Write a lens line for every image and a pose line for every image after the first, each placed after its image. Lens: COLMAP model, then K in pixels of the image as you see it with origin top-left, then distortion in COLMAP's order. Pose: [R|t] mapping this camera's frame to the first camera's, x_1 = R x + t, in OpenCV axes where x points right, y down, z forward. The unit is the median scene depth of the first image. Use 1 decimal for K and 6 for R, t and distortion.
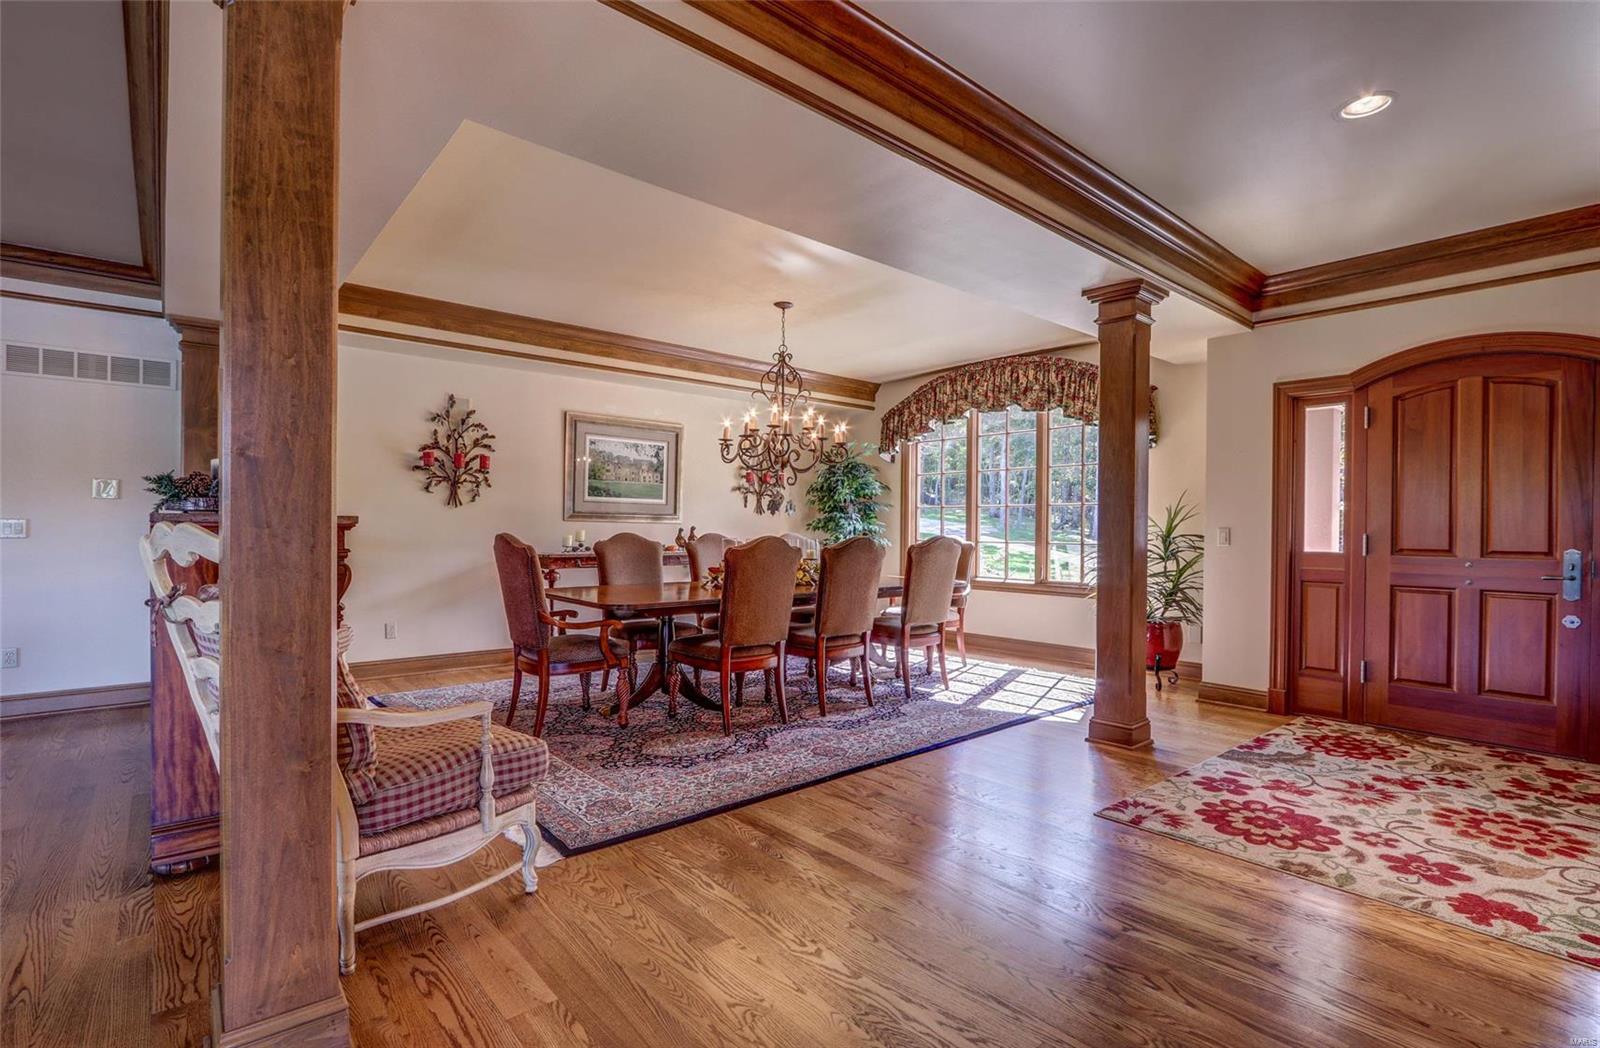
lens RADIAL K [[754.0, 0, 789.1], [0, 754.0, 531.0], [0, 0, 1]] dist [-0.023676, 0.003085]
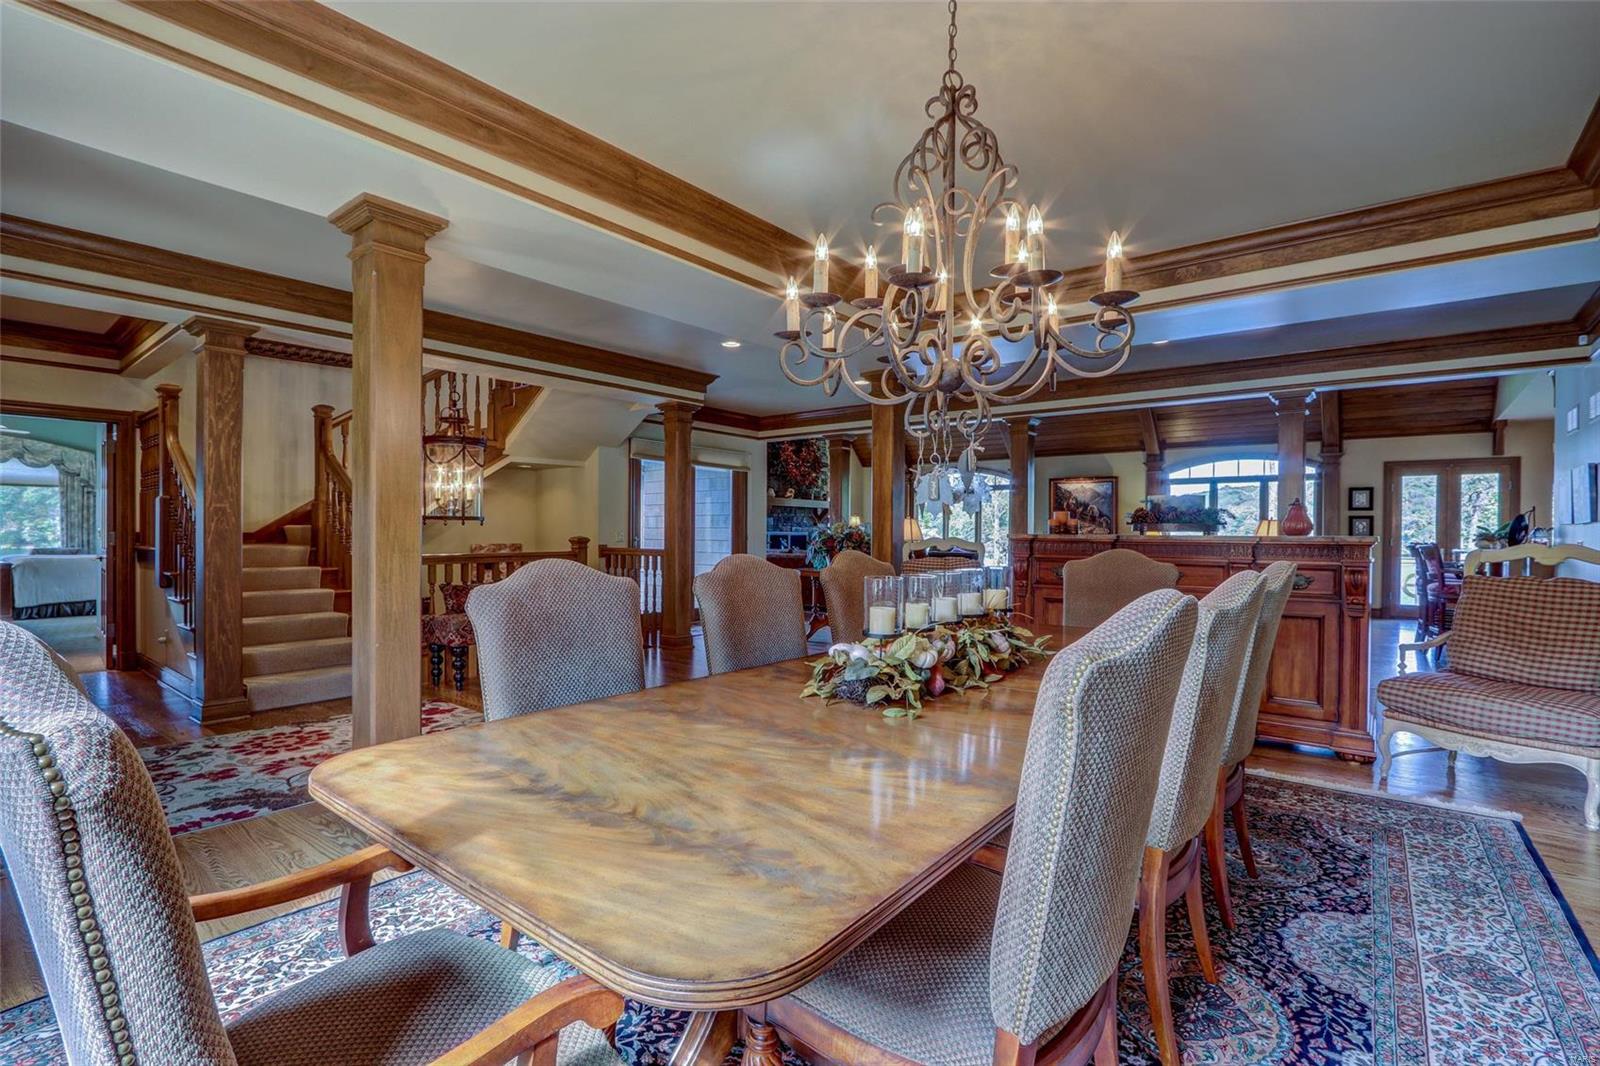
lens RADIAL K [[740.9, 0, 798.3], [0, 740.9, 539.8], [0, 0, 1]] dist [-0.019034, 0.003704]
pose [[-0.979993, -0.013868, -0.198548, 0.238482], [-0.016103, 0.999824, 0.009644, -0.007048], [0.198379, 0.012649, -0.980044, 2.097413]]
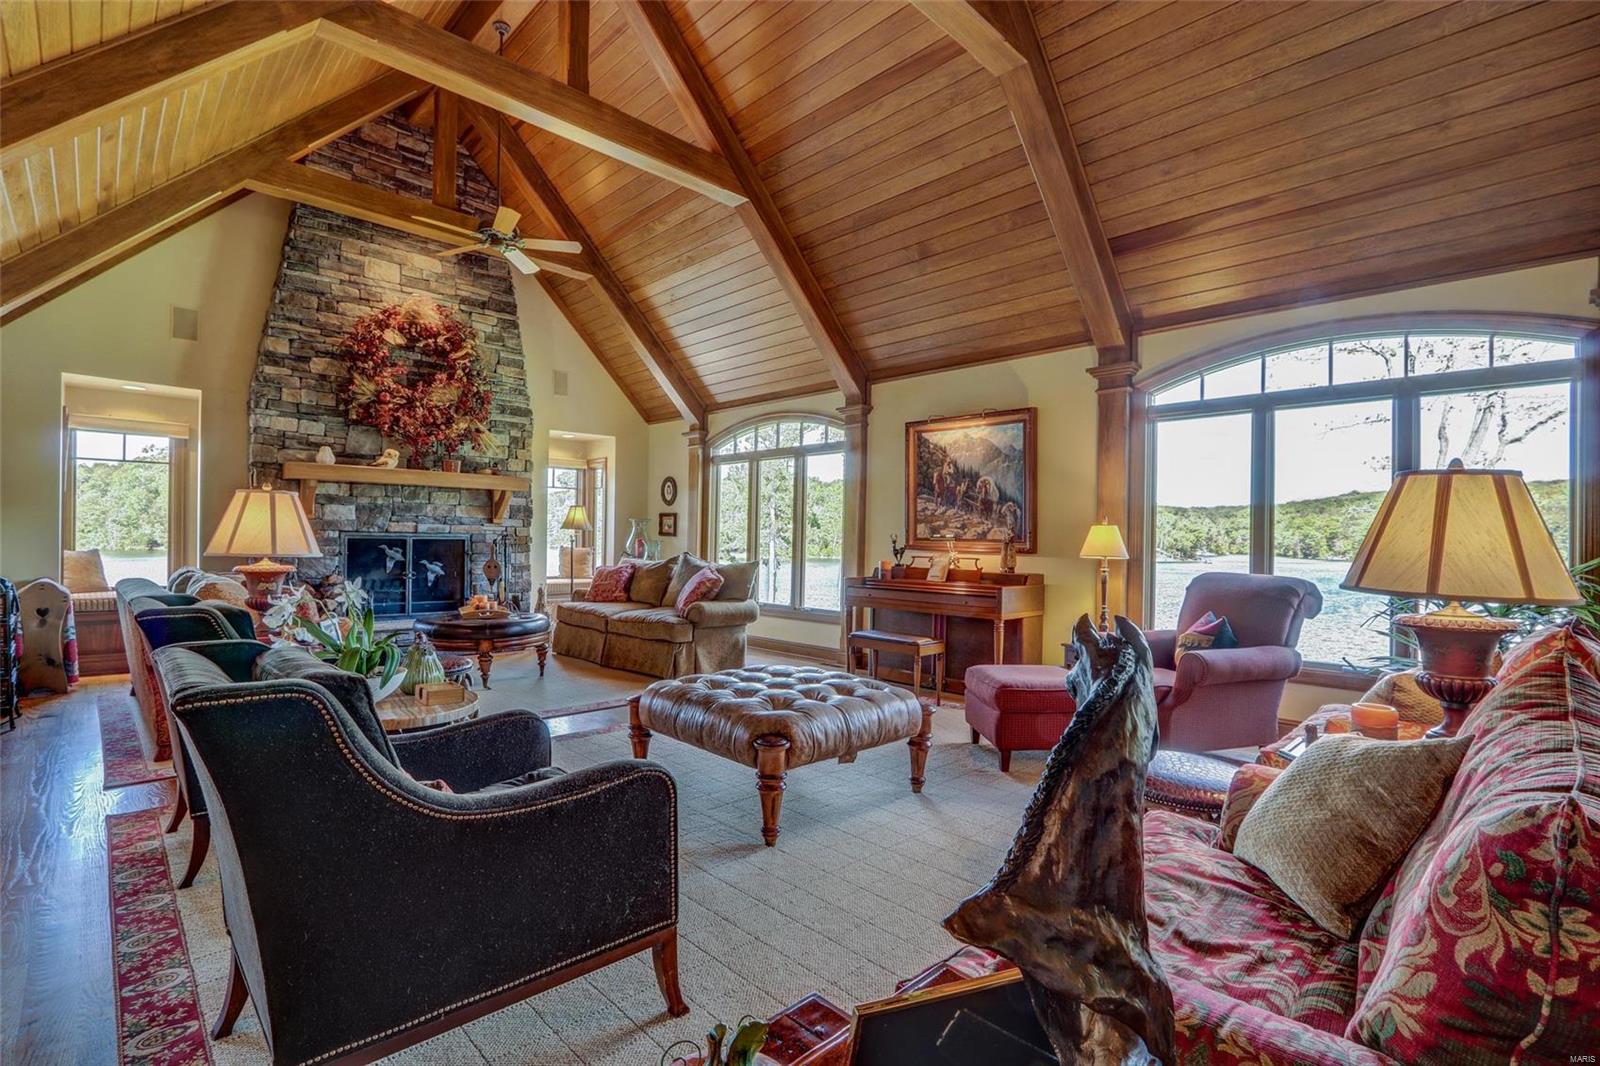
lens RADIAL K [[740.9, 0, 785.0], [0, 740.9, 539.3], [0, 0, 1]] dist [-0.019034, 0.003704]
pose [[-0.998057, -0.021190, -0.058594, -1.480963], [-0.021464, 0.999761, 0.004056, -0.023948], [0.058494, 0.005306, -0.998274, 0.305862]]
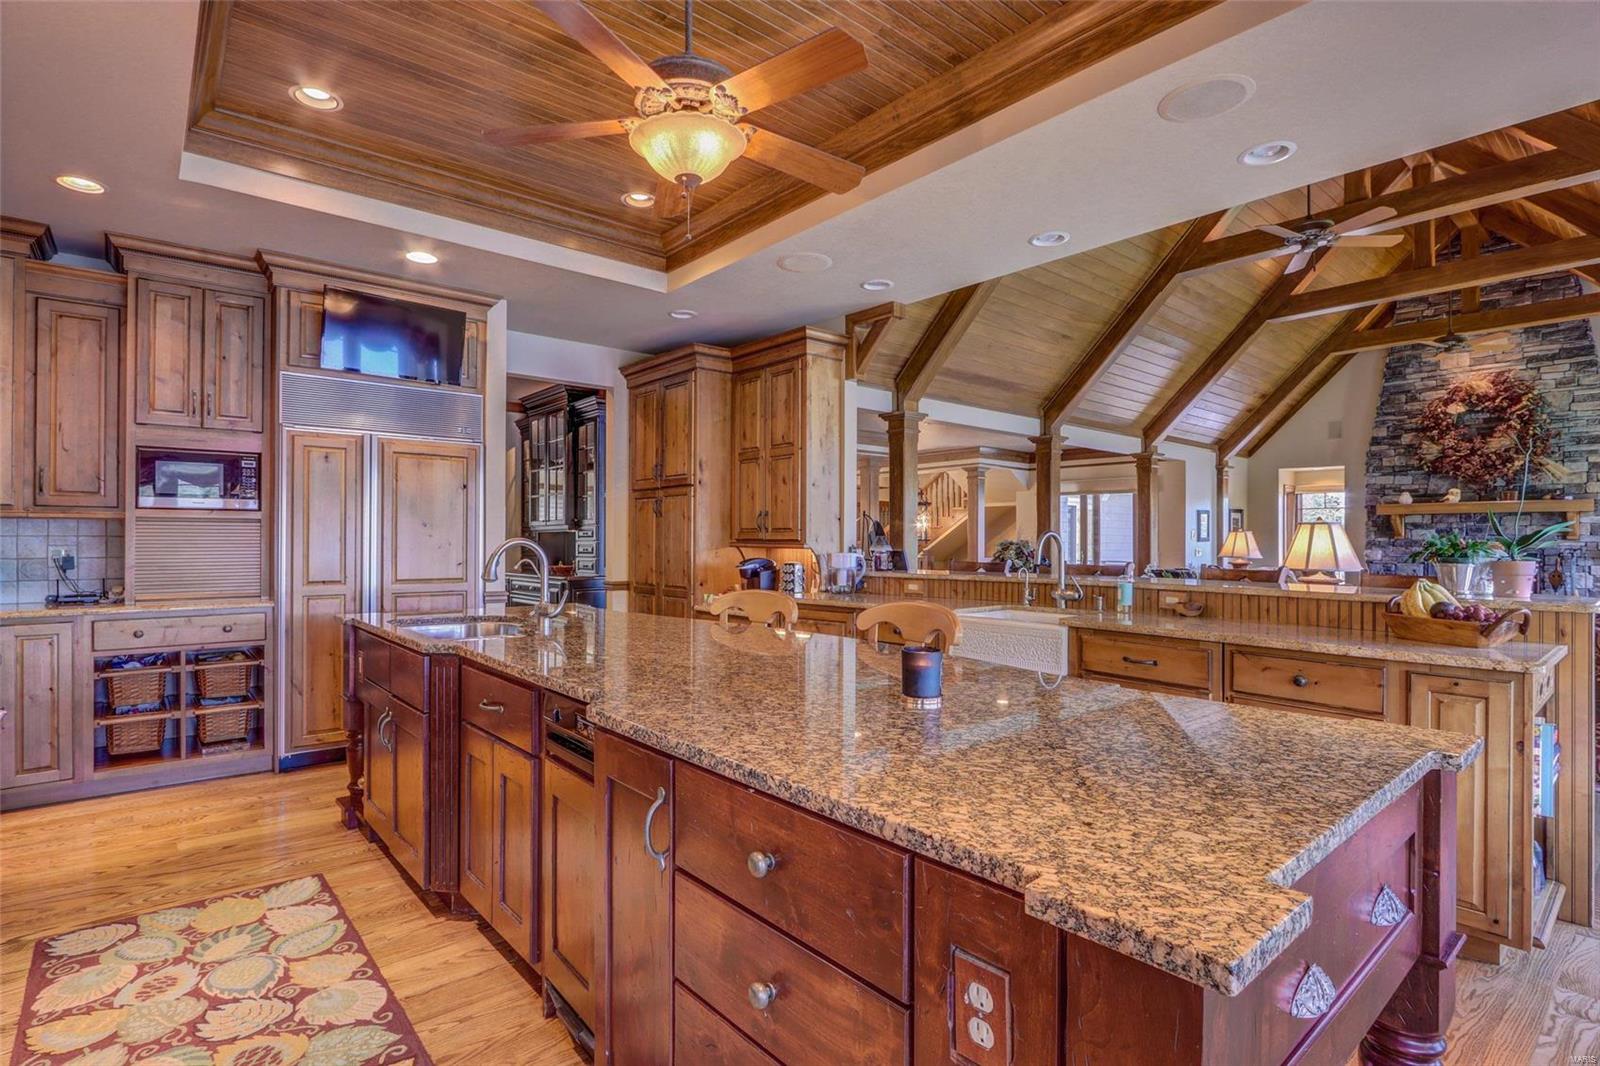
lens RADIAL K [[777.7, 0, 782.0], [0, 777.7, 541.6], [0, 0, 1]] dist [-0.018749, 0.002035]
pose [[0.008308, -0.006153, 0.999947, -3.535513], [-0.000500, 0.999981, 0.006157, -0.052464], [-0.999965, -0.000551, 0.008305, 0.804702]]
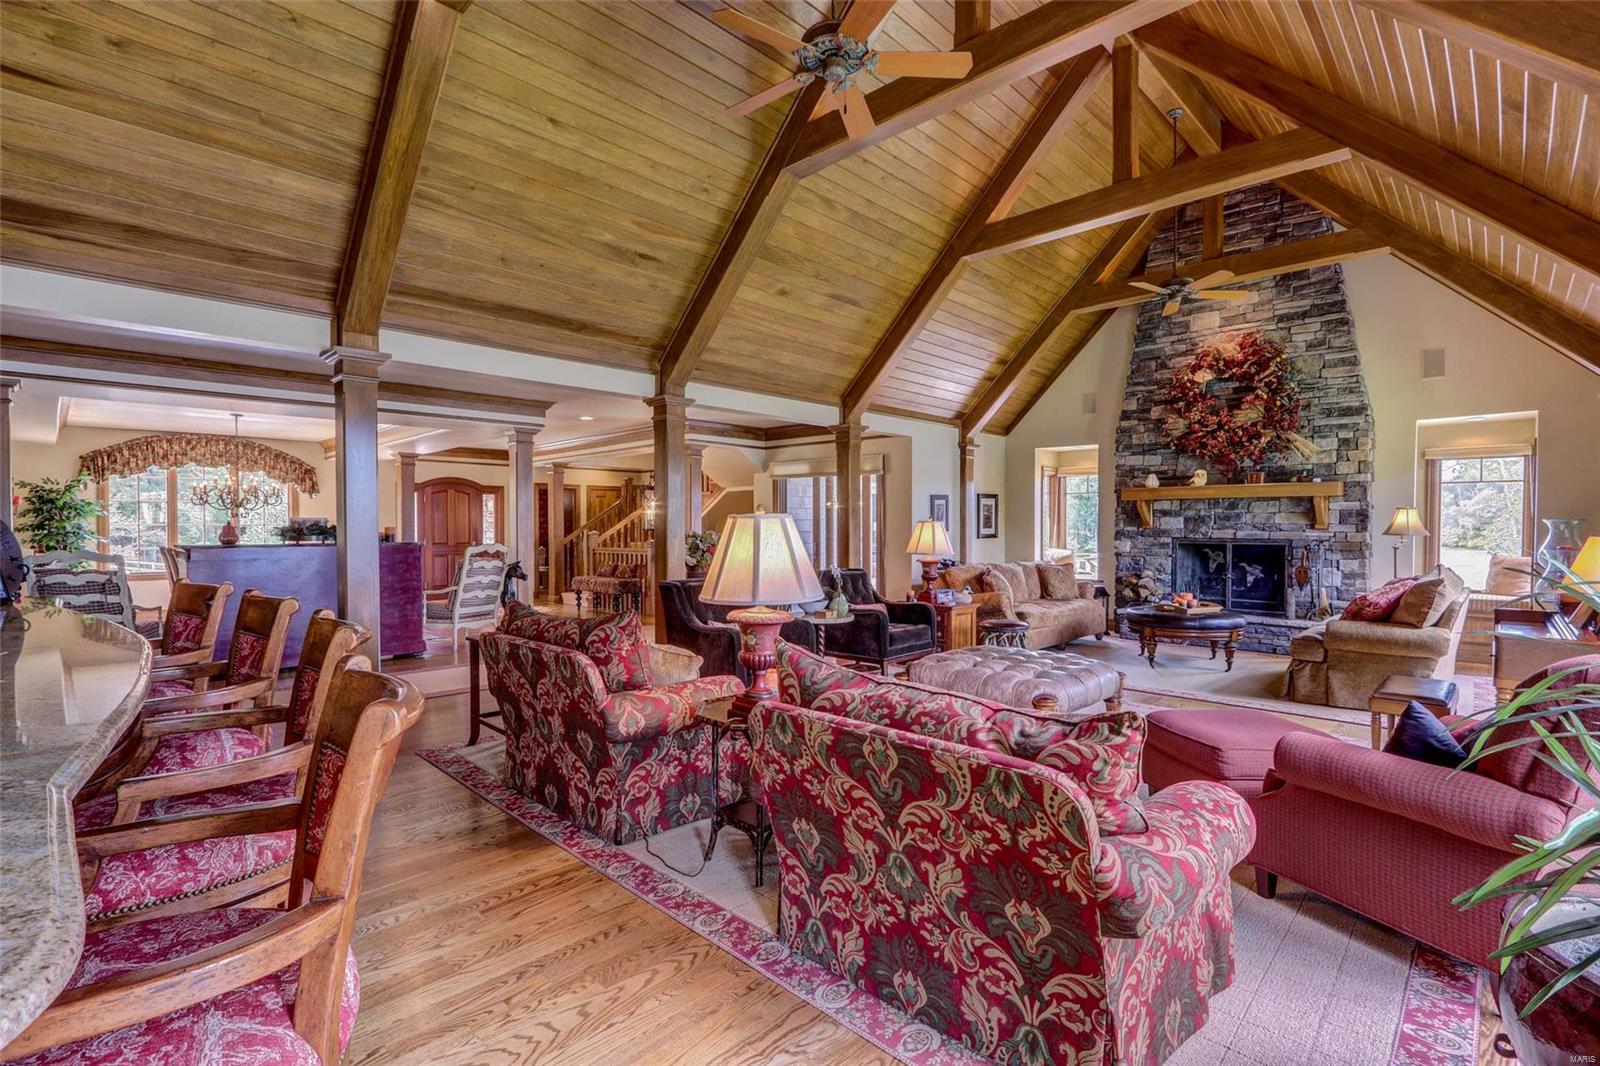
lens RADIAL K [[740.9, 0, 784.9], [0, 740.9, 539.5], [0, 0, 1]] dist [-0.019034, 0.003704]
pose [[-0.093057, -0.025690, 0.995329, -2.842755], [0.003117, 0.999655, 0.026093, -0.077734], [-0.995656, 0.005531, -0.092945, -0.184964]]
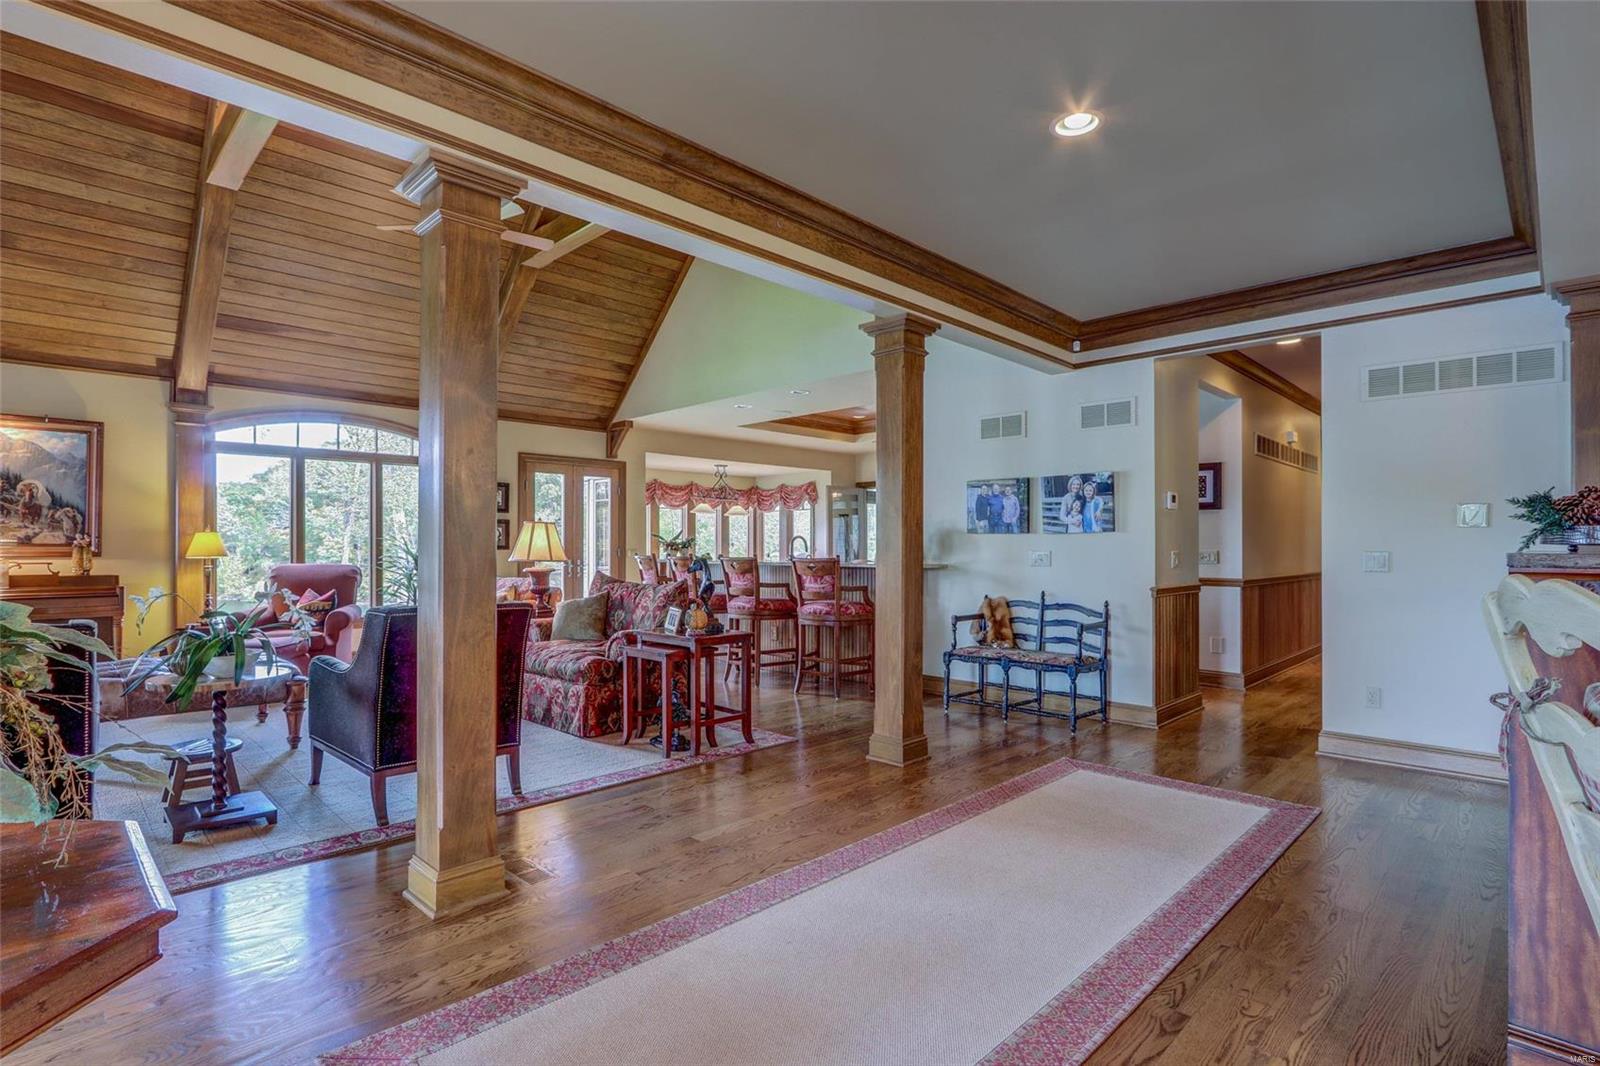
lens RADIAL K [[777.7, 0, 778.2], [0, 777.7, 538.5], [0, 0, 1]] dist [-0.018749, 0.002035]
pose [[0.071871, -0.016517, -0.997277, -0.145001], [-0.003824, 0.999851, -0.016835, -0.016332], [0.997407, 0.005023, 0.071797, 0.195243]]
